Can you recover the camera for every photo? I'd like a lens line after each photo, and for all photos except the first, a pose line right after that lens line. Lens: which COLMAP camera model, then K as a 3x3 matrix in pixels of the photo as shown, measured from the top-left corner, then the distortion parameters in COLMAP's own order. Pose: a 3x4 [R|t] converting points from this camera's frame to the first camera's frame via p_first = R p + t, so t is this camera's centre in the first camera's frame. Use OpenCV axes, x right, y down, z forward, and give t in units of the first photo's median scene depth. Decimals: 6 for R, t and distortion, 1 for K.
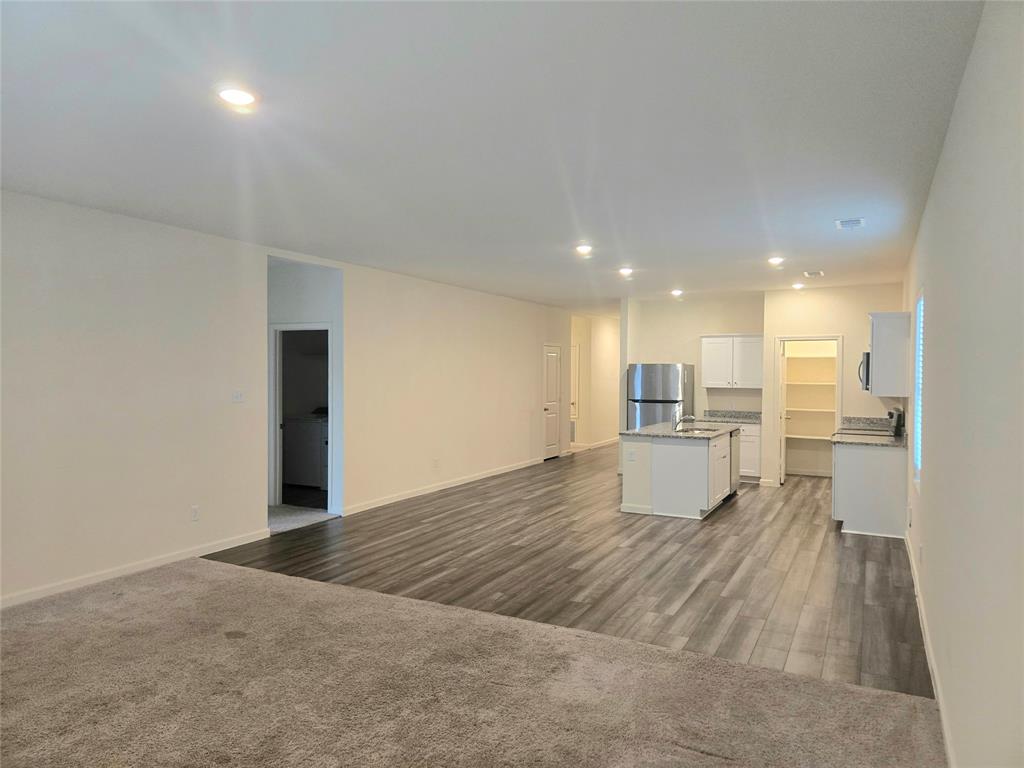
lens RADIAL K [[685.3, 0, 508.6], [0, 685.3, 381.6], [0, 0, 1]] dist [0.065397, -0.057737]
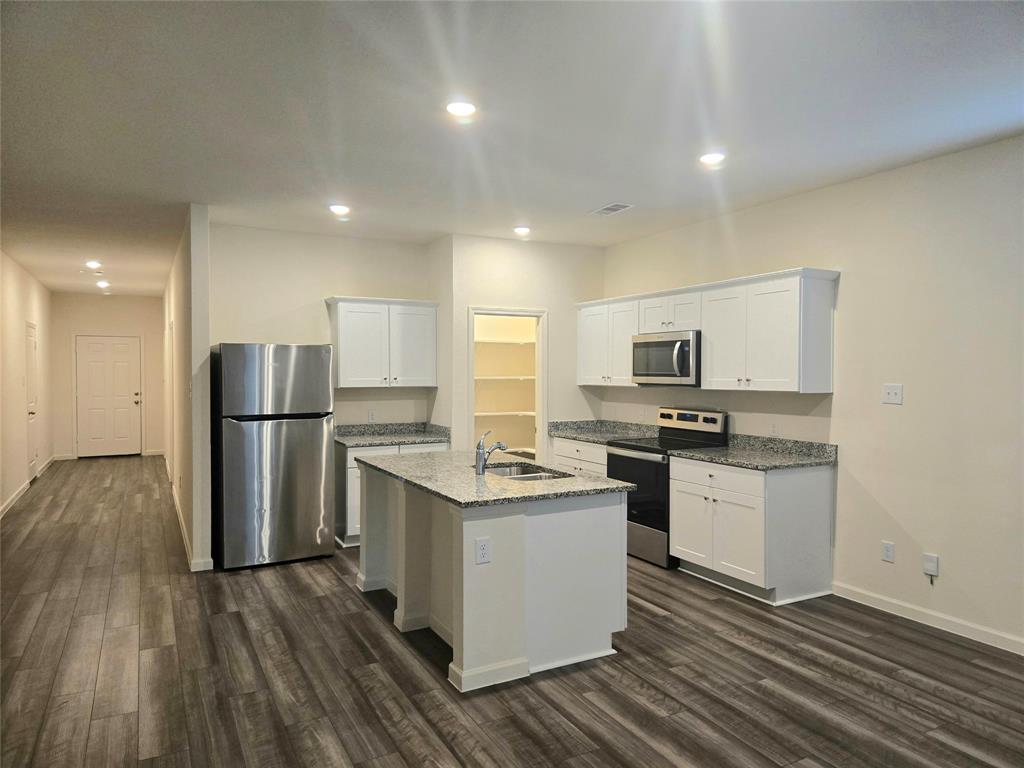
lens RADIAL K [[692.1, 0, 531.2], [0, 692.1, 384.1], [0, 0, 1]] dist [0.076122, -0.062179]
pose [[0.548769, -0.022638, 0.835667, -0.130511], [0.013722, 0.999743, 0.018072, -0.002829], [-0.835861, 0.001550, 0.548939, 0.587821]]
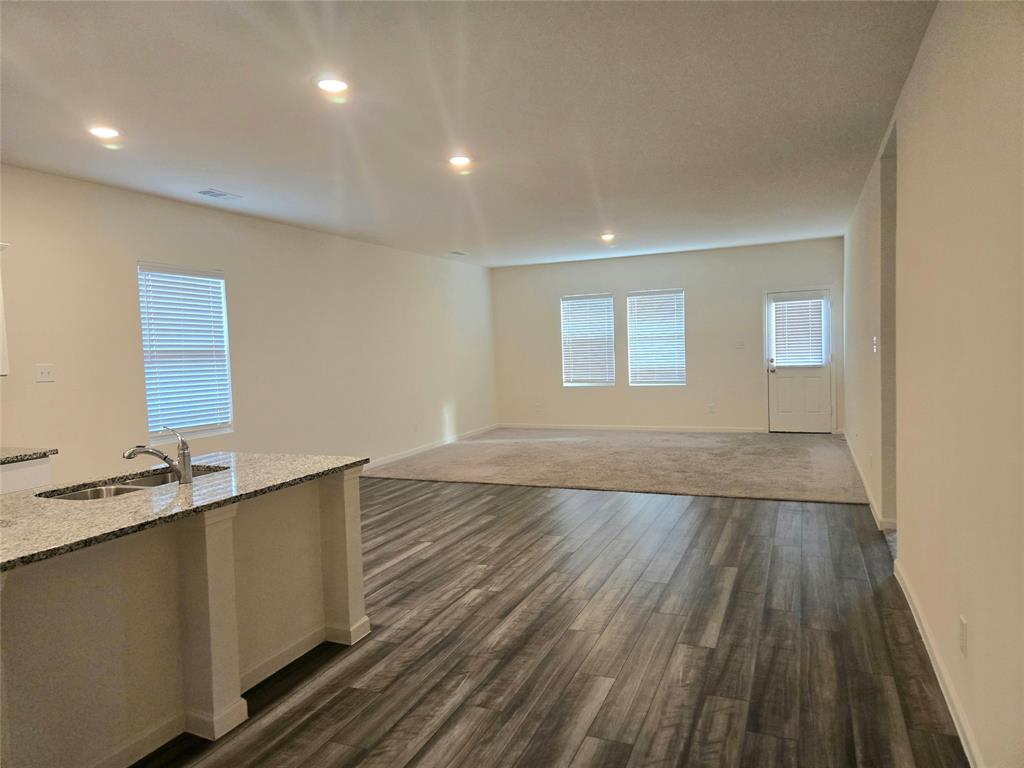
lens RADIAL K [[685.3, 0, 508.6], [0, 685.3, 381.6], [0, 0, 1]] dist [0.065397, -0.057737]
pose [[-0.996121, 0.032201, -0.081886, 0.083932], [0.026869, 0.997498, 0.065397, -0.002891], [0.083787, 0.062943, -0.994494, 1.166662]]
